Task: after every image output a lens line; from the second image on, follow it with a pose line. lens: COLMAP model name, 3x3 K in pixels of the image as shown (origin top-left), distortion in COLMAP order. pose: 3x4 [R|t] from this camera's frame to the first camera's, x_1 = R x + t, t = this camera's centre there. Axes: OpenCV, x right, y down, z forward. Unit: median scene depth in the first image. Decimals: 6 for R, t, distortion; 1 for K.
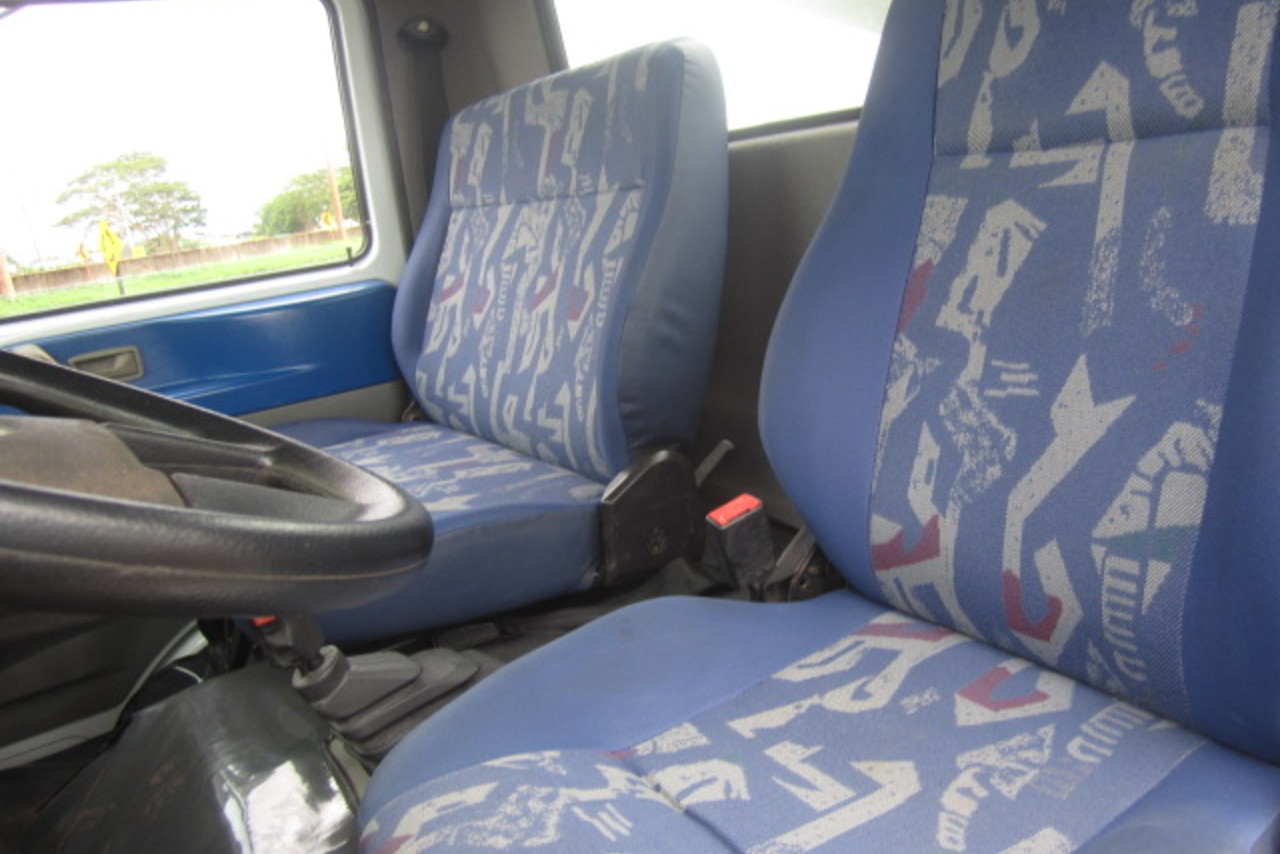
lens RADIAL K [[1074.4, 0, 639.8], [0, 1074.4, 427.6], [0, 0, 1]] dist [-0.056972, -0.000995]
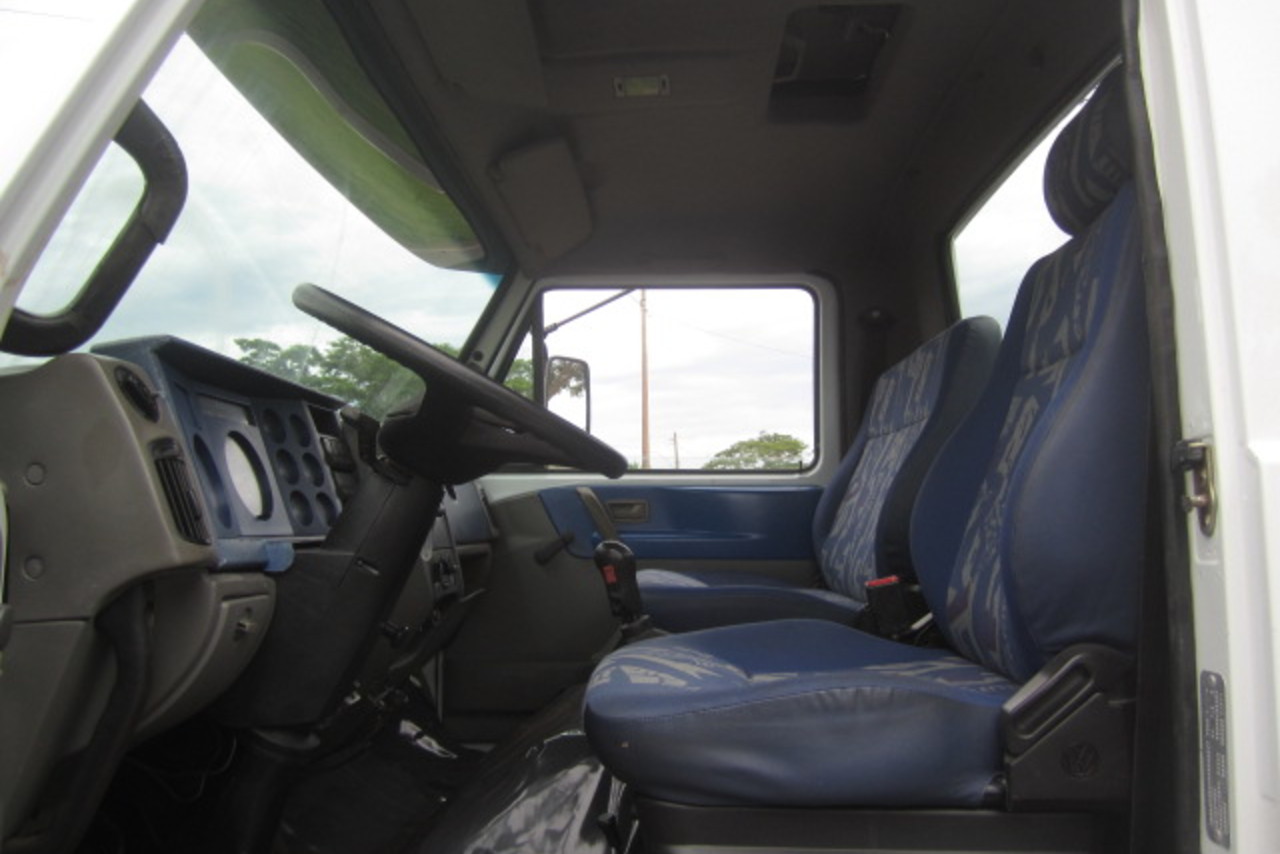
lens RADIAL K [[1074.4, 0, 639.8], [0, 1074.4, 426.5], [0, 0, 1]] dist [-0.056972, -0.000995]
pose [[0.839660, 0.091584, -0.535335, 0.333391], [-0.237346, 0.948453, -0.210011, 0.150484], [0.488506, 0.303398, 0.818114, -0.298081]]
